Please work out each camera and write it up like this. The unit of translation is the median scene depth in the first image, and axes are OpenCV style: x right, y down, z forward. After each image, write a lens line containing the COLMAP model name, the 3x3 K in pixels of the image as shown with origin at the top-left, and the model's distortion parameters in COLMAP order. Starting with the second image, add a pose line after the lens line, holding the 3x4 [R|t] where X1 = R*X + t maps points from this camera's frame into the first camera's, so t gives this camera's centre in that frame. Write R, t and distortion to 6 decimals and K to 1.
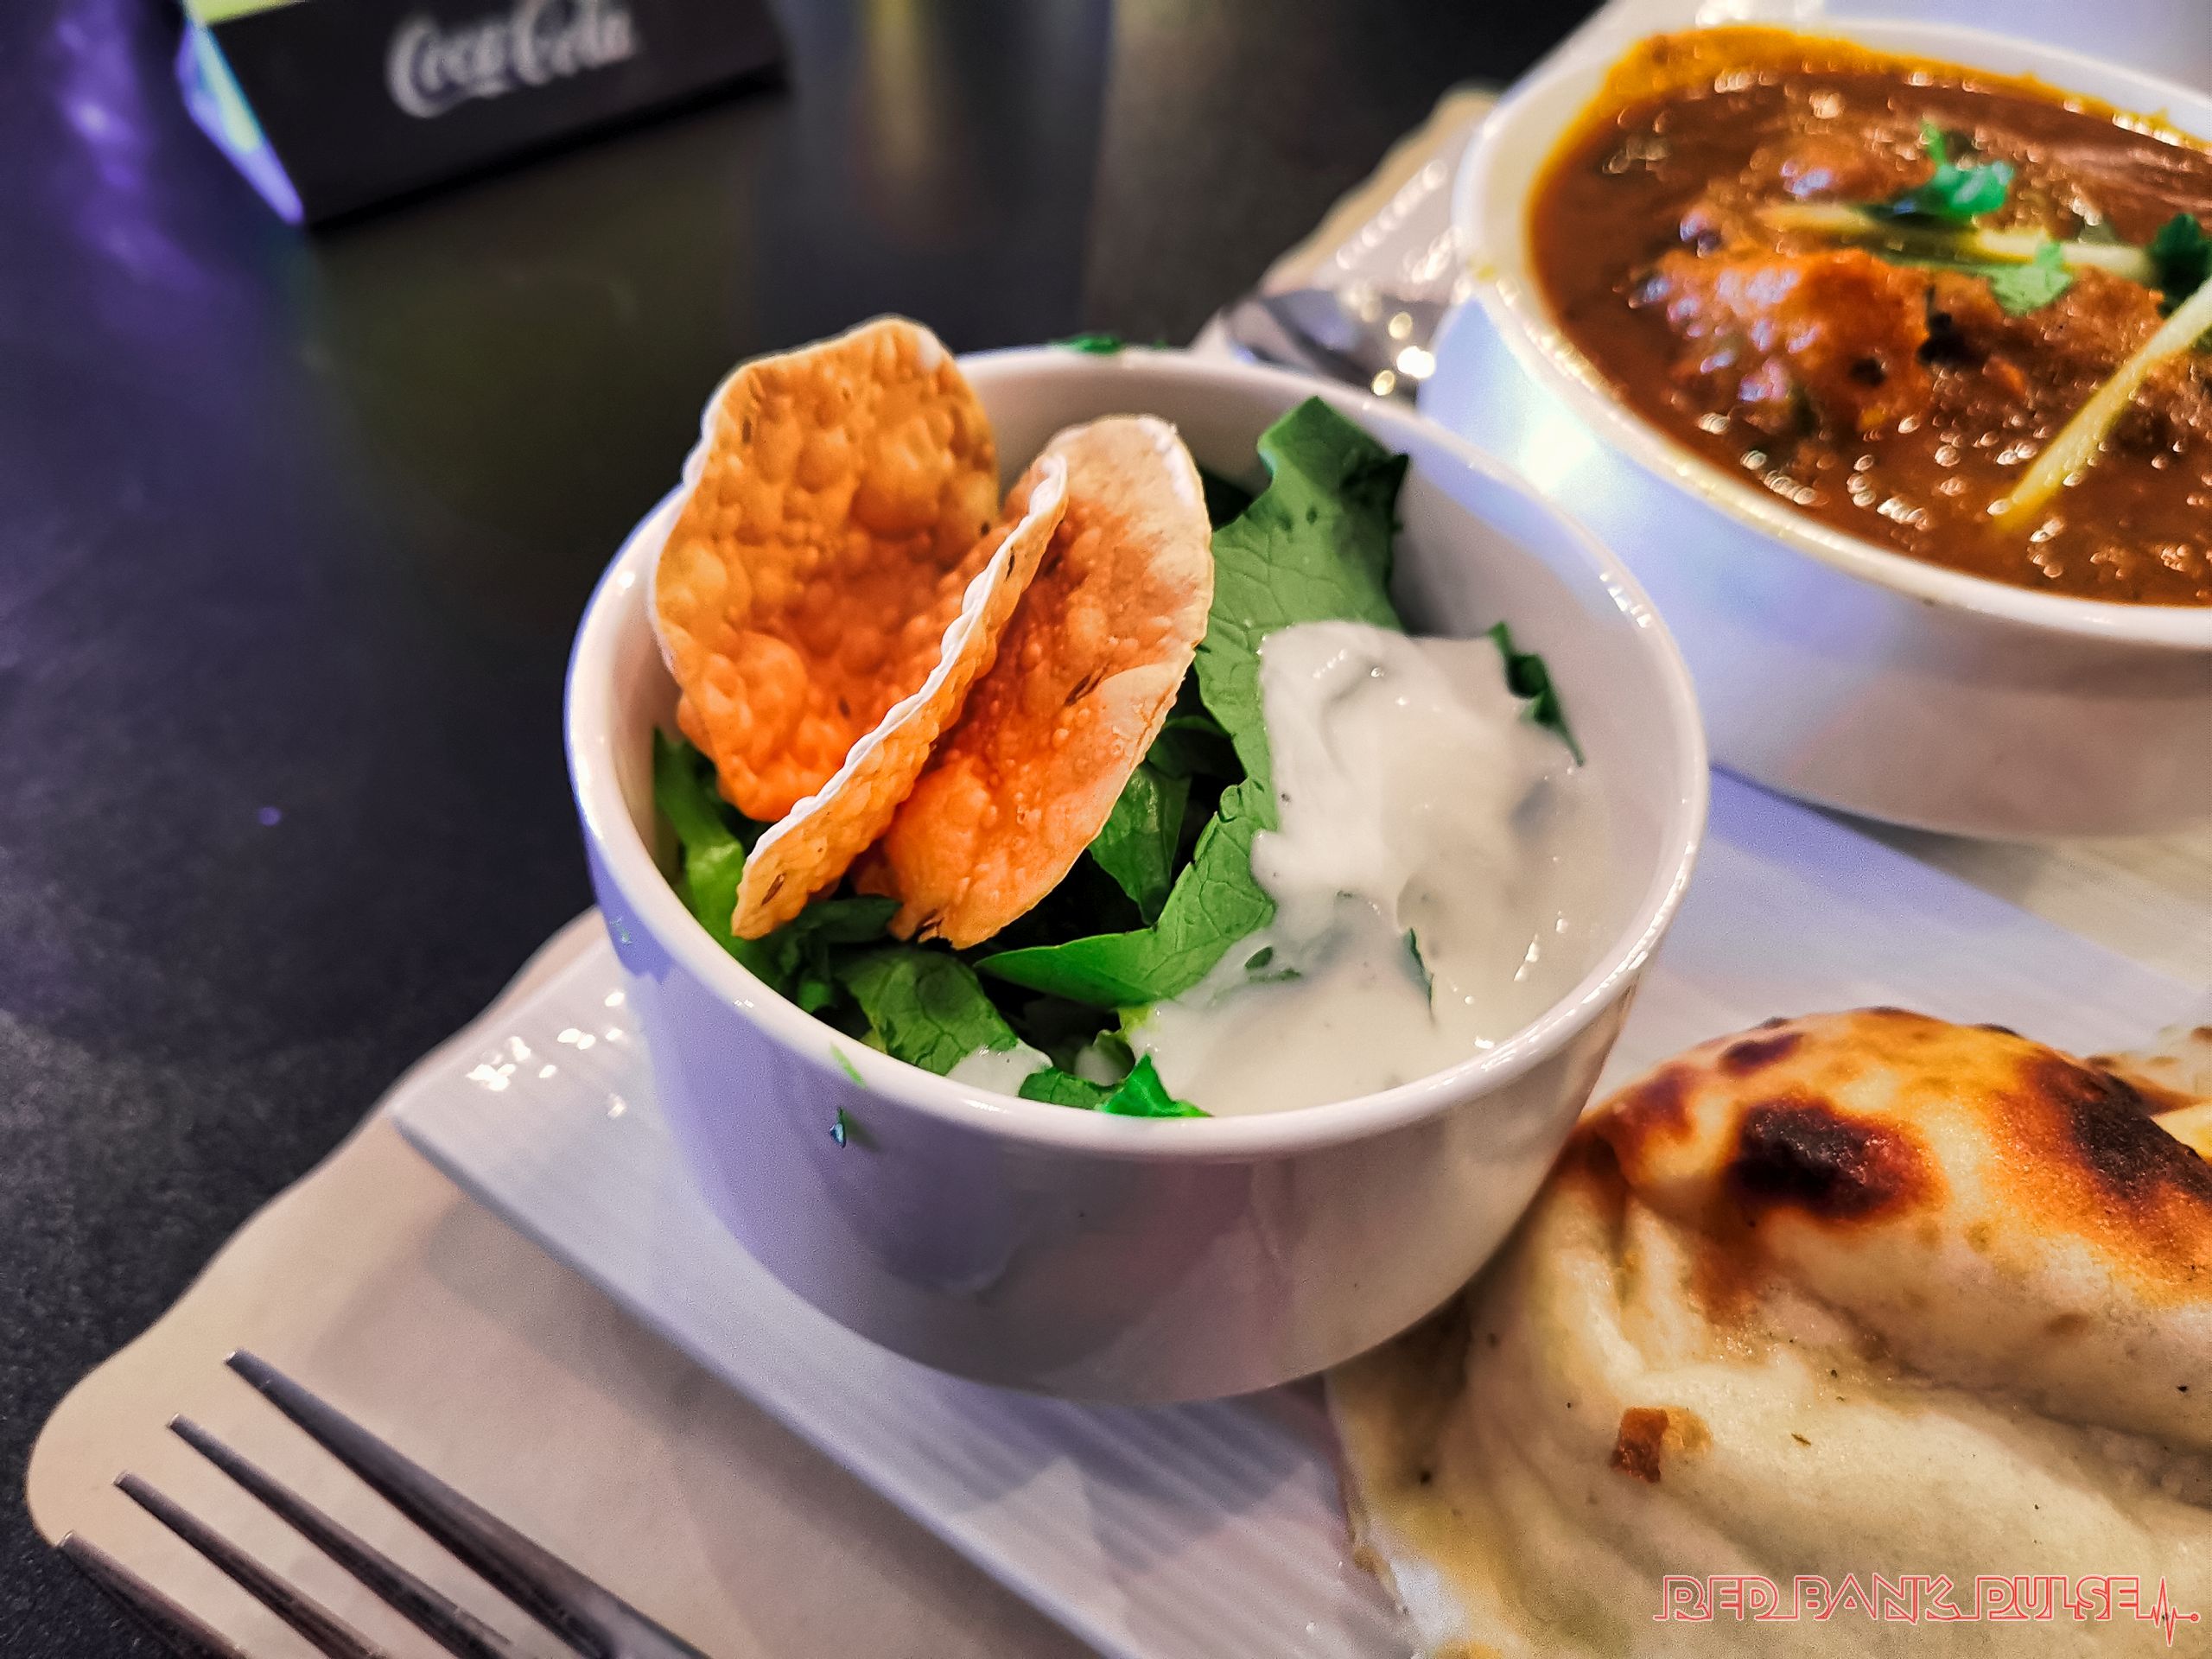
lens RADIAL K [[1798.0, 0, 1119.1], [0, 1798.0, 814.0], [0, 0, 1]] dist [-0.009524, -0.013353]
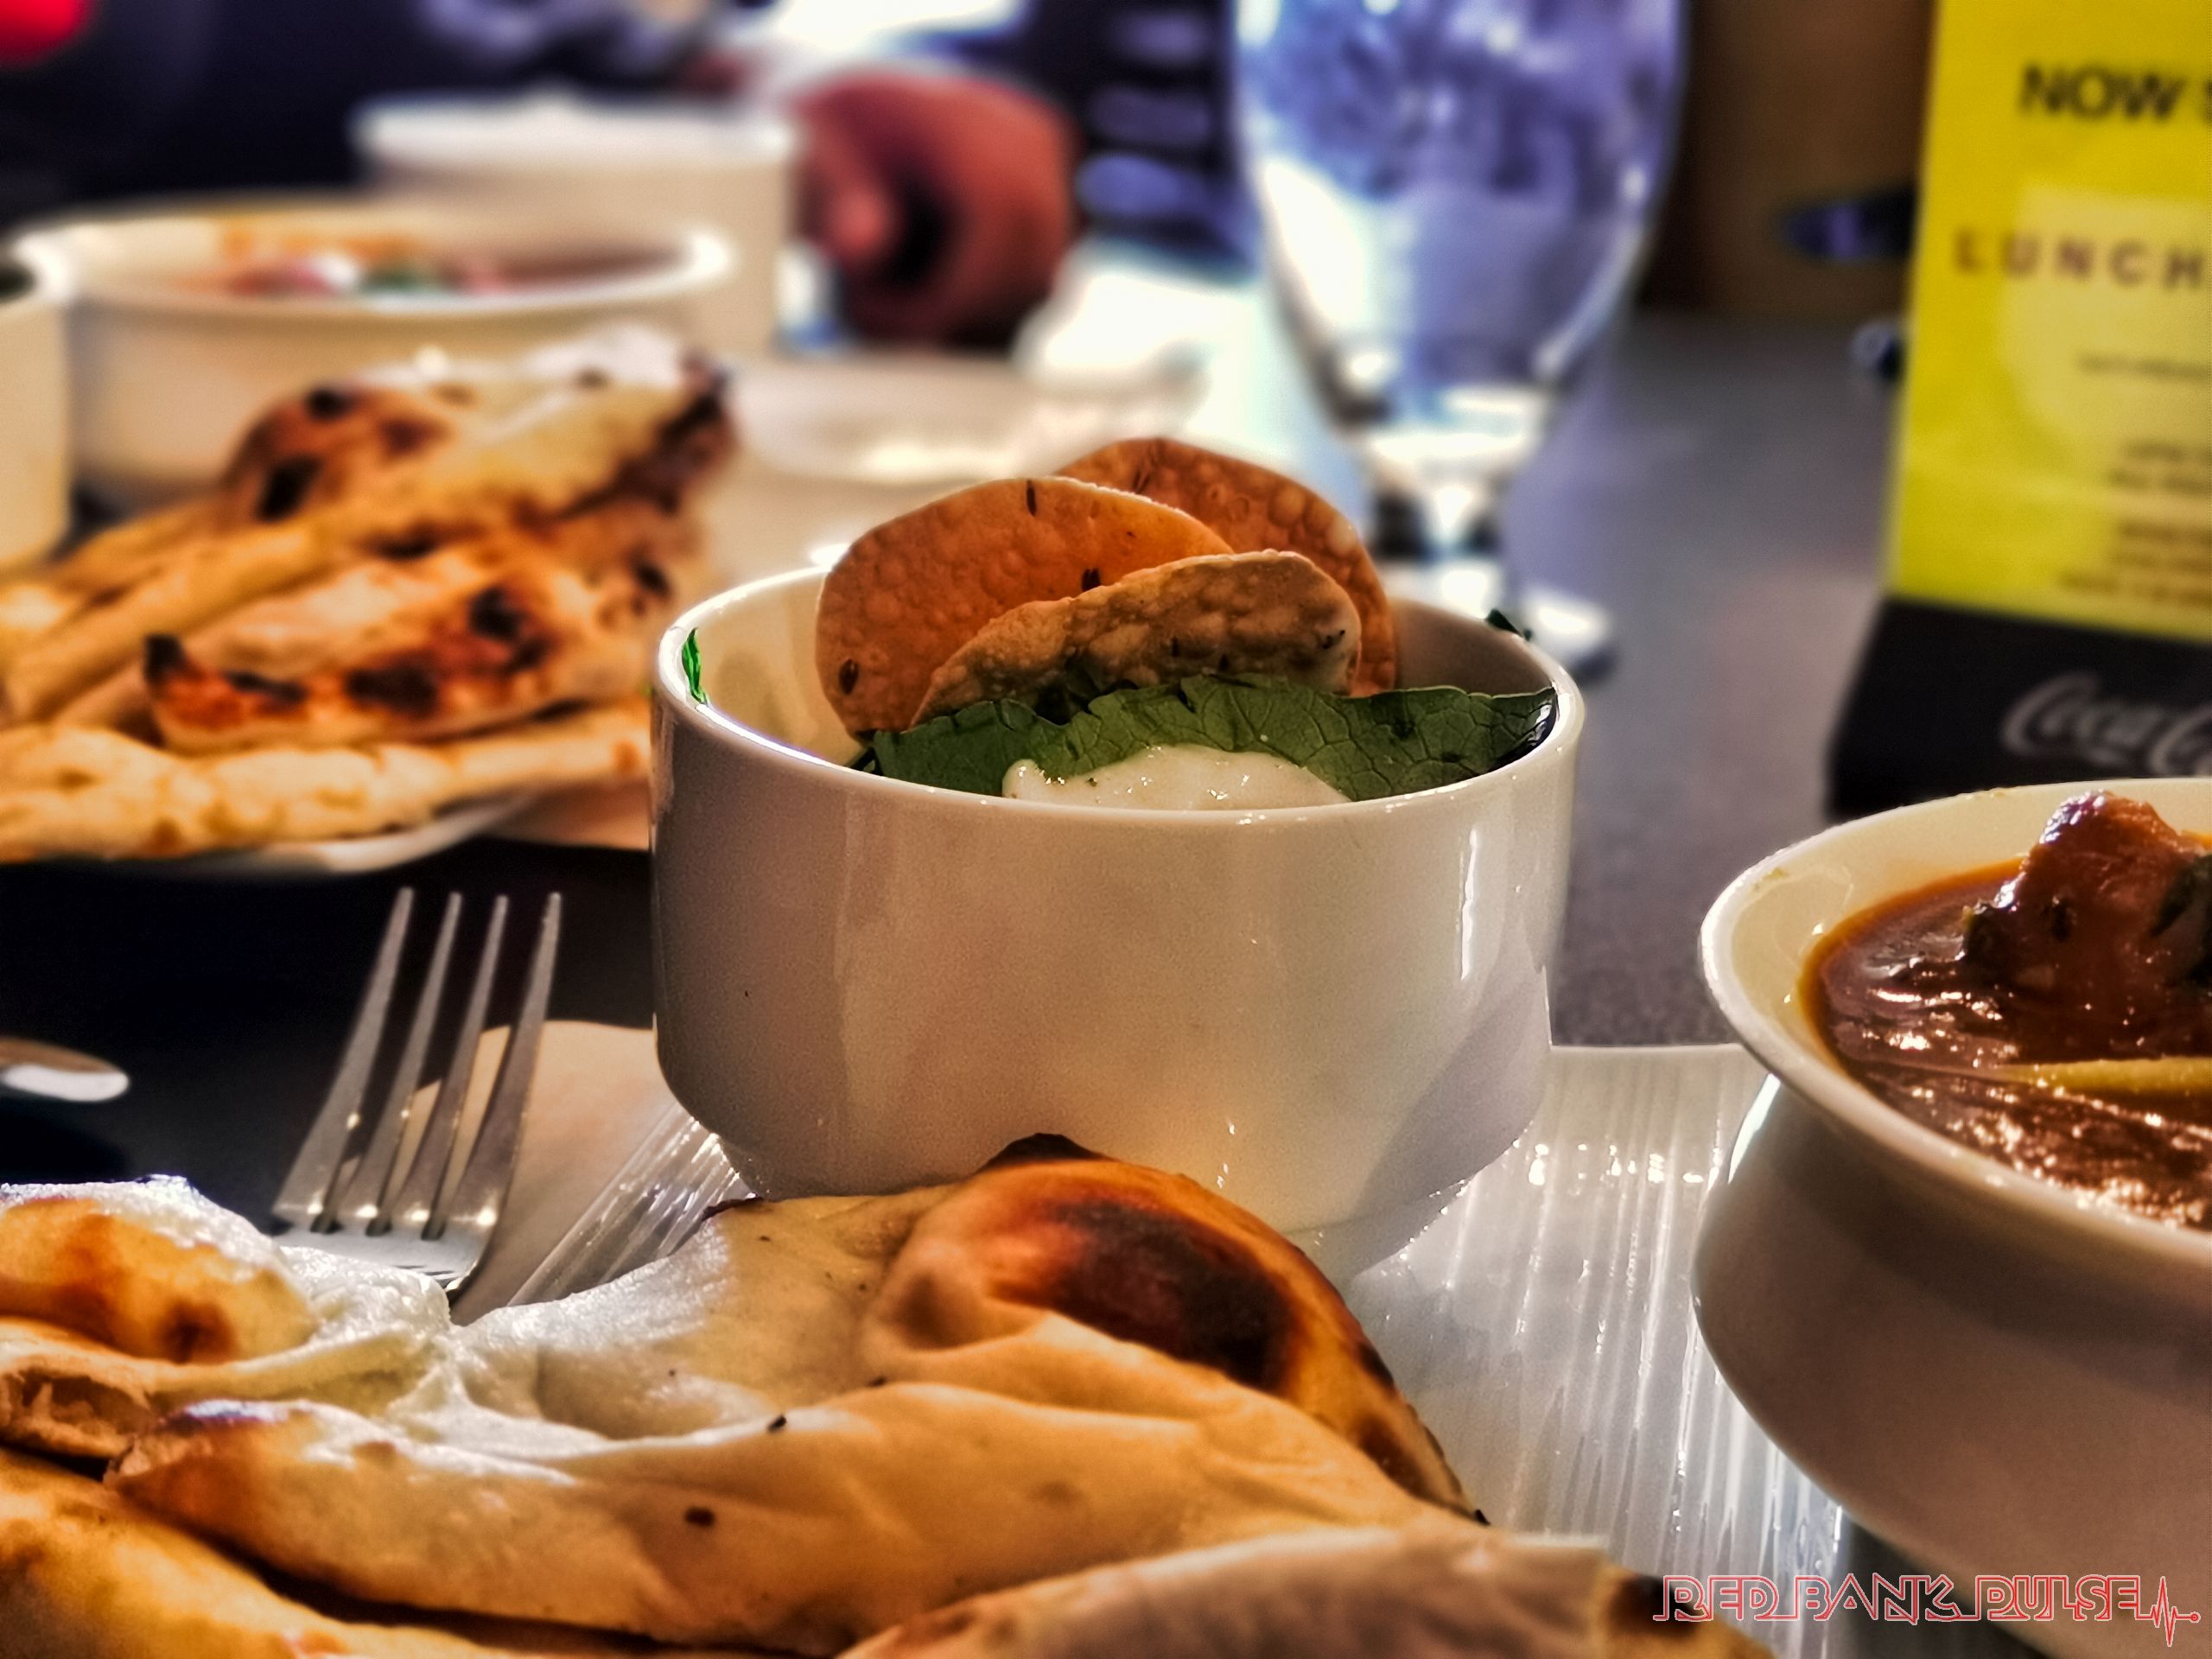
lens RADIAL K [[3444.8, 0, 1114.0], [0, 3444.8, 883.6], [0, 0, 1]] dist [0.011649, -0.015816]
pose [[0.359492, 0.262086, -0.895587, 2.023754], [-0.703227, 0.706957, -0.075393, 0.187615], [0.613383, 0.656904, 0.438451, 0.075765]]
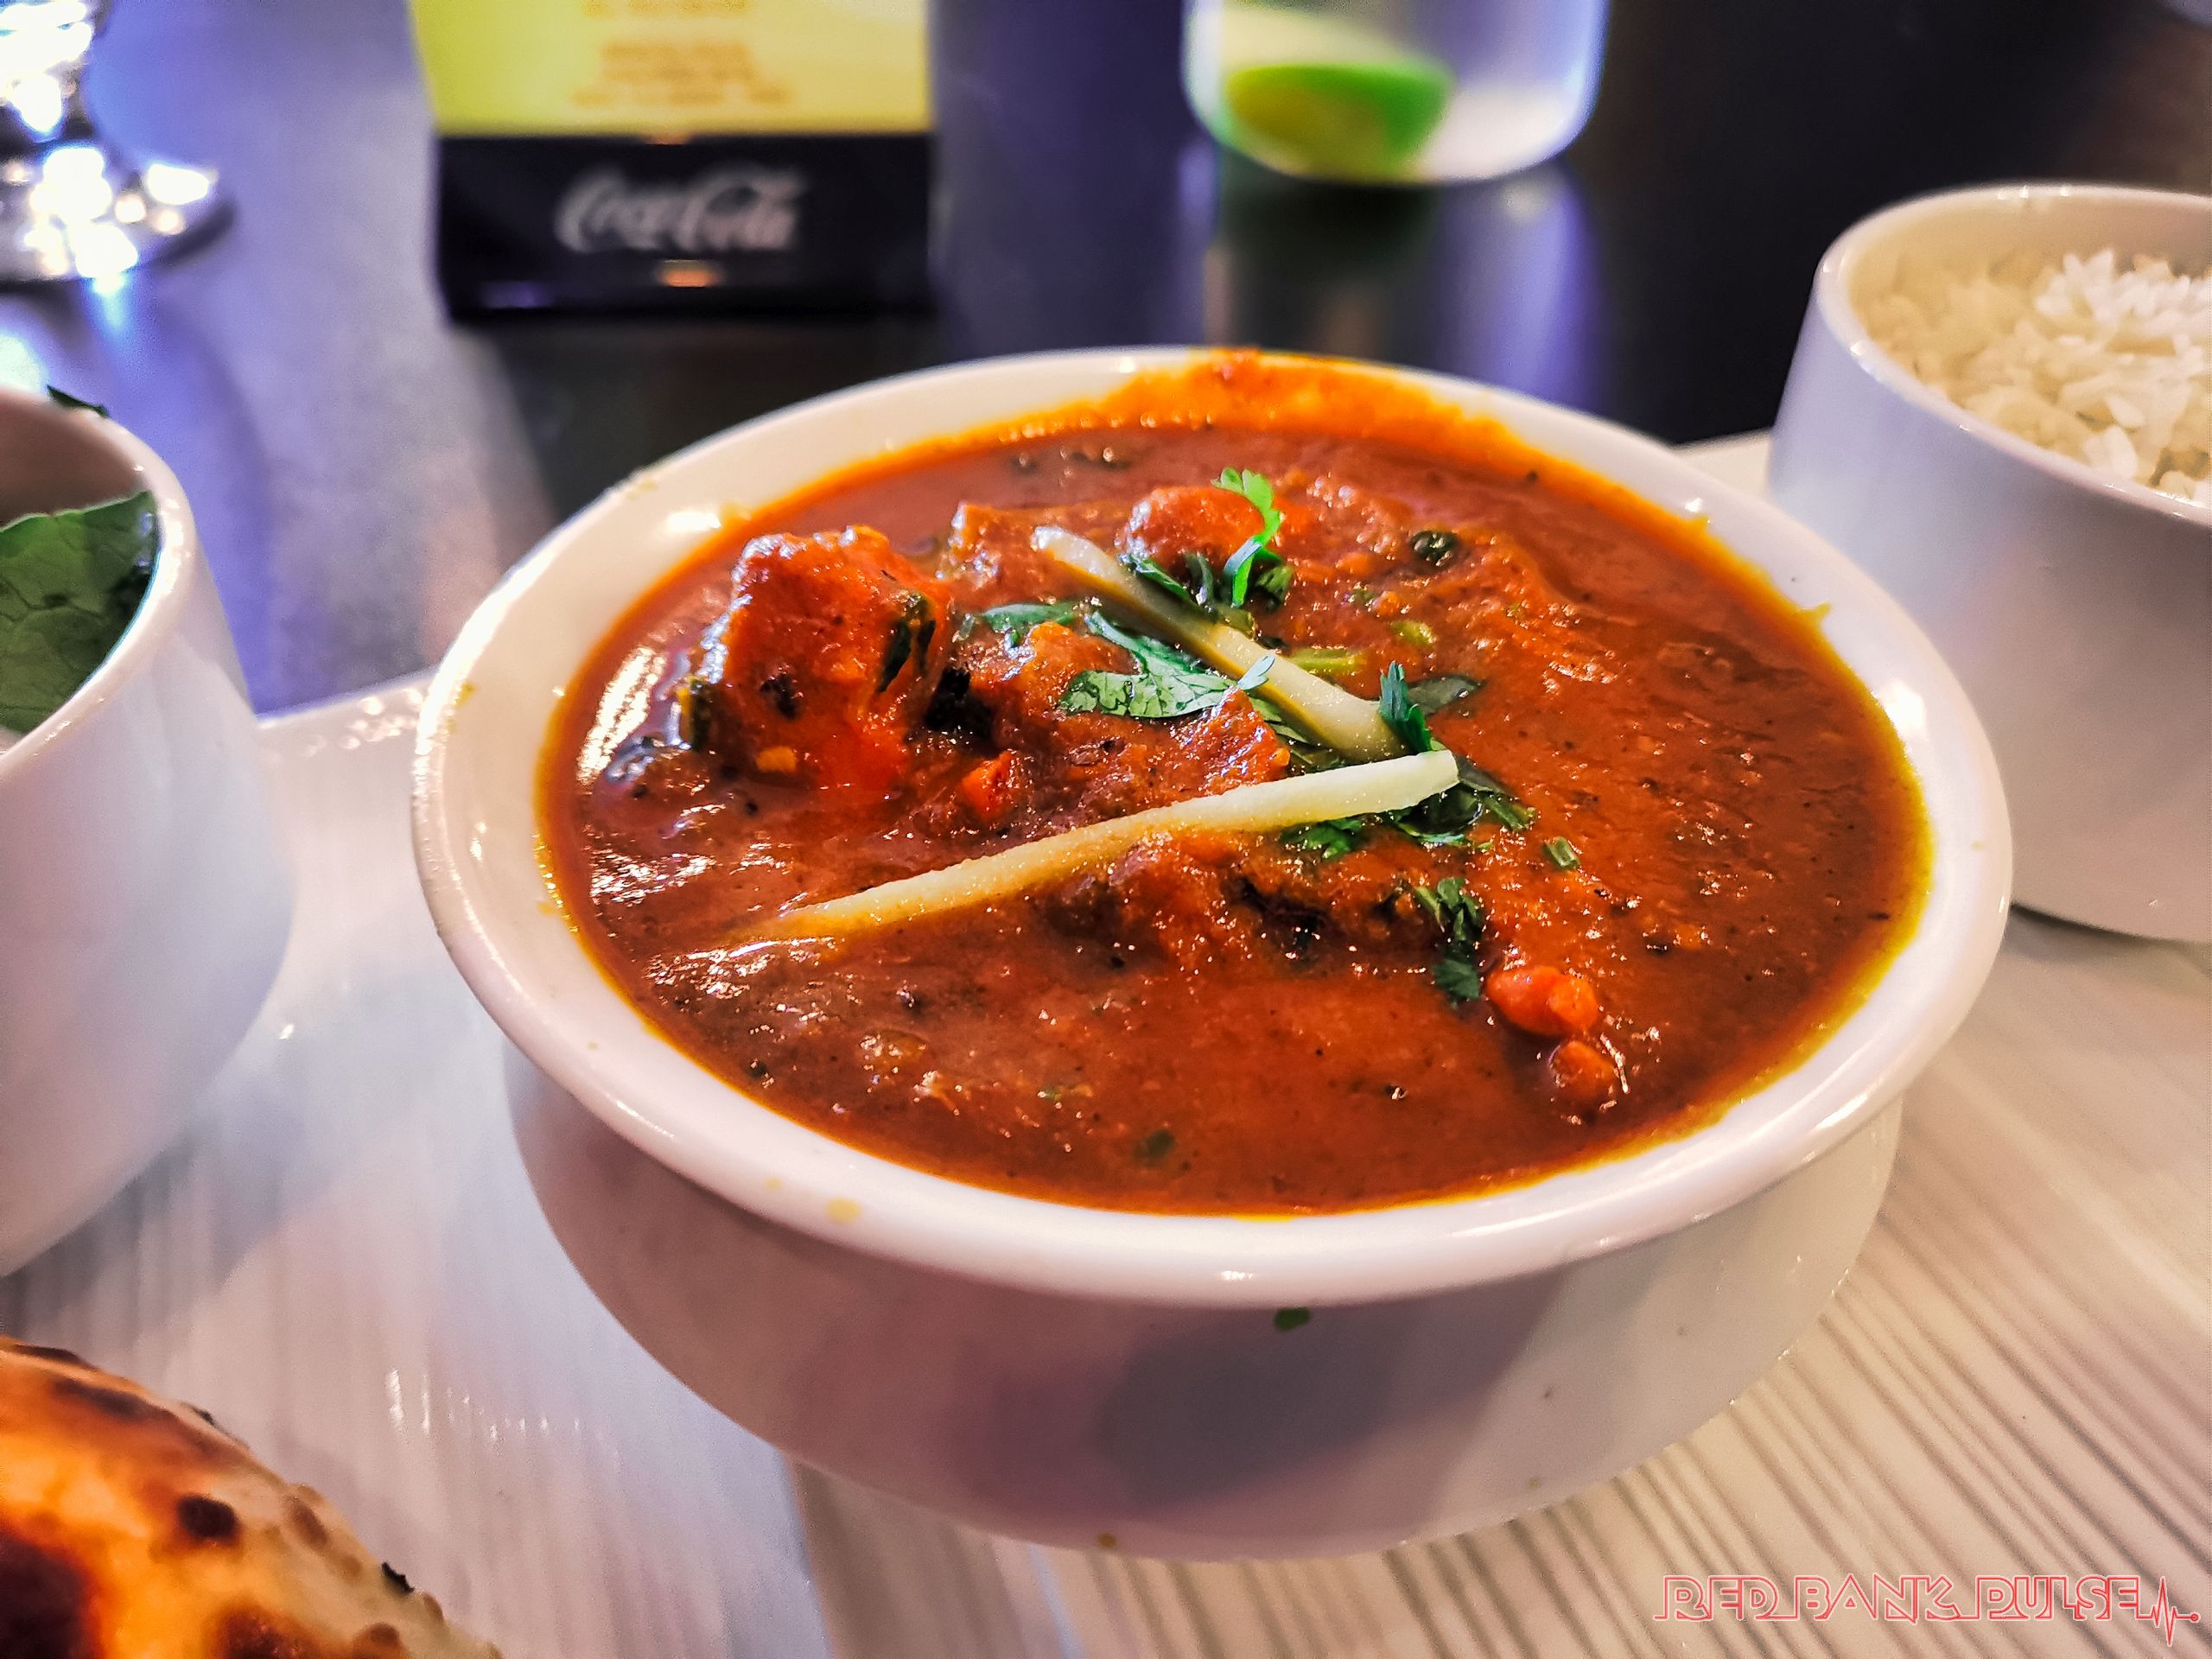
lens RADIAL K [[1806.2, 0, 1102.7], [0, 1806.2, 830.4], [0, 0, 1]] dist [-0.030295, 0.003314]
pose [[0.811355, 0.340269, -0.475310, 1.125998], [-0.422879, 0.903046, -0.075377, -0.241938], [0.403578, 0.262156, 0.876584, 0.500506]]
